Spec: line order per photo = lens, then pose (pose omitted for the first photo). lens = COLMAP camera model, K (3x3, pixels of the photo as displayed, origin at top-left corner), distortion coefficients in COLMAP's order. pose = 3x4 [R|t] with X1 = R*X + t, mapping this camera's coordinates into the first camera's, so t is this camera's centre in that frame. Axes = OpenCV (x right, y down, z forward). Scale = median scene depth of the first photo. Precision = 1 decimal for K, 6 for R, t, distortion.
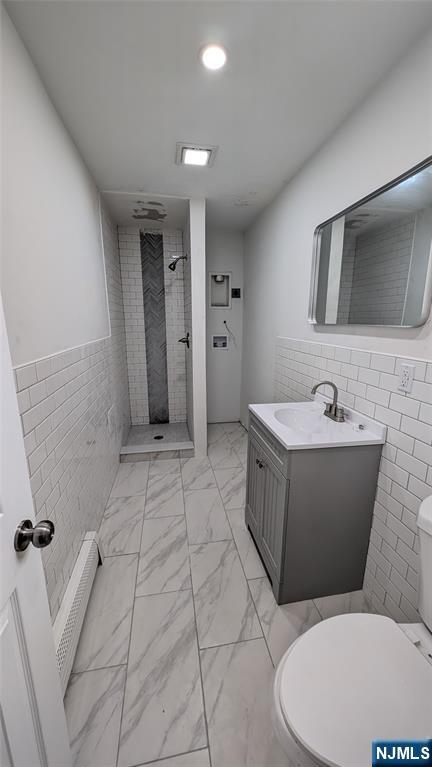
lens RADIAL K [[286.0, 0, 216.0], [0, 286.0, 383.5], [0, 0, 1]] dist [0.000528, -0.000272]
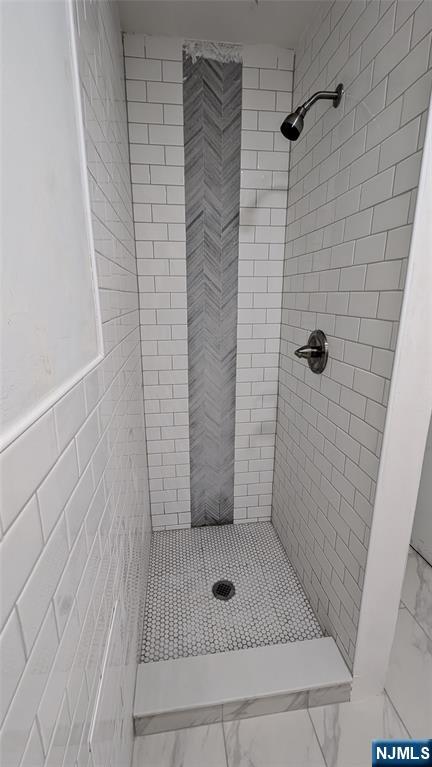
lens RADIAL K [[334.8, 0, 216.0], [0, 334.8, 383.5], [0, 0, 1]] dist [-0.003391, -0.000715]
pose [[0.999072, 0.008761, -0.042163, -0.187325], [-0.007315, 0.999384, 0.034323, -0.112557], [0.042438, -0.033983, 0.998521, 0.521548]]
